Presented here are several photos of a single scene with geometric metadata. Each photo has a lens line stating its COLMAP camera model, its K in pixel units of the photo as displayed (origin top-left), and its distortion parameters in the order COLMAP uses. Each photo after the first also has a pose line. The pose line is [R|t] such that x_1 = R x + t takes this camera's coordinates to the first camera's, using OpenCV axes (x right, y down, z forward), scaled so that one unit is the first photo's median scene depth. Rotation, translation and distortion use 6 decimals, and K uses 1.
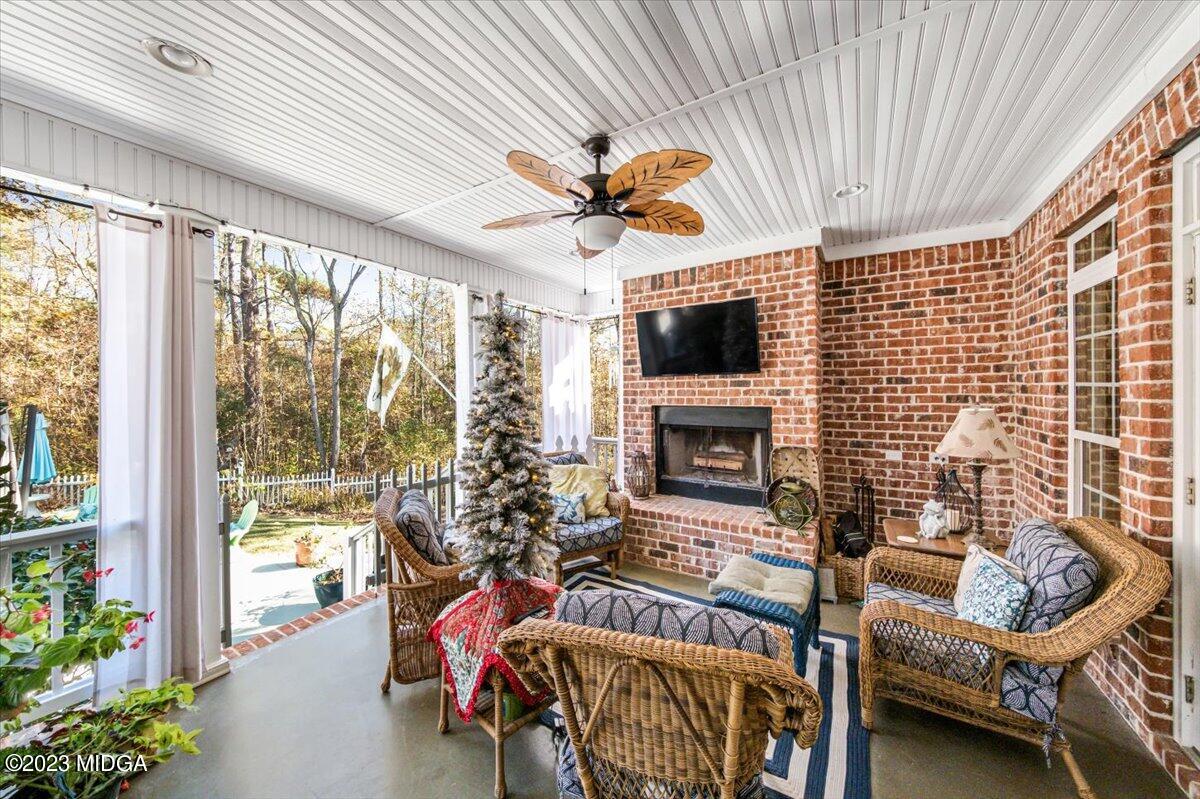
lens RADIAL K [[423.6, 0, 601.1], [0, 423.6, 398.6], [0, 0, 1]] dist [0.010054, -0.008044]
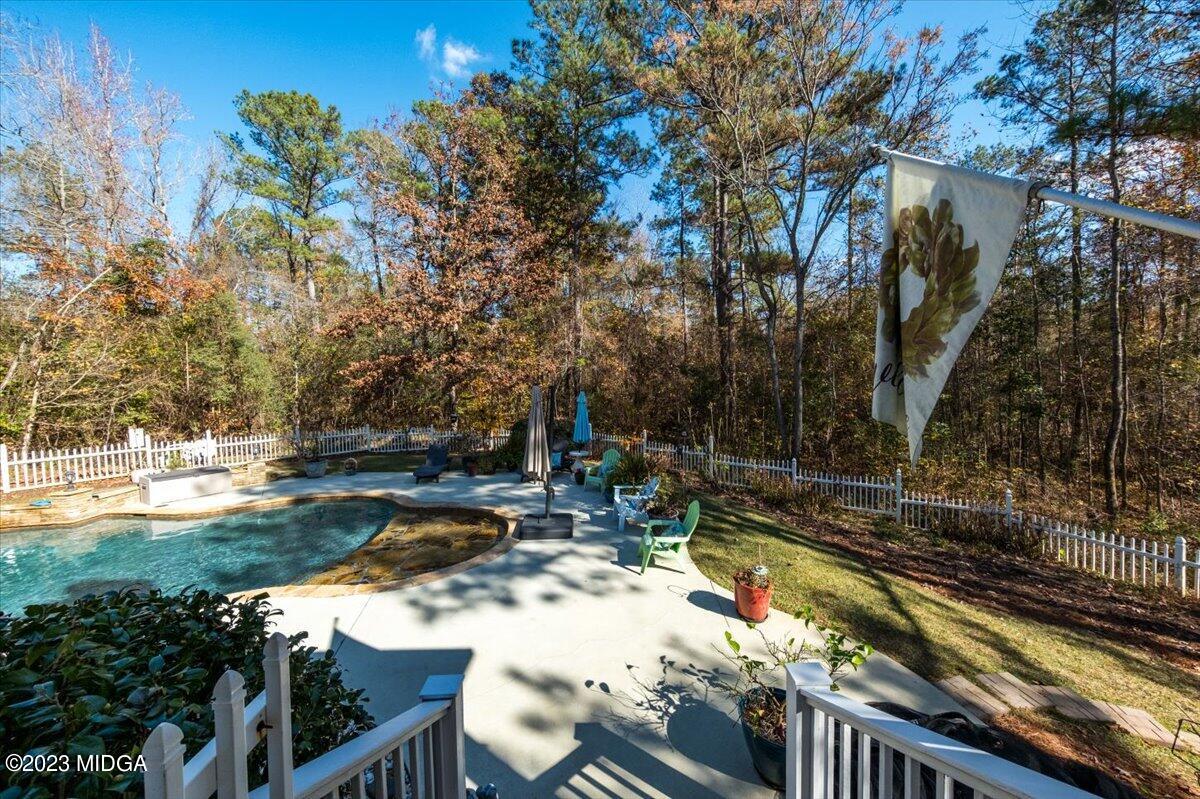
lens RADIAL K [[414.3, 0, 601.6], [0, 414.3, 391.0], [0, 0, 1]] dist [0.009414, -0.008066]
pose [[0.531337, 0.018650, -0.846955, -0.104156], [0.010621, 0.999532, 0.028673, -0.001983], [0.847094, -0.024230, 0.530891, 0.184622]]
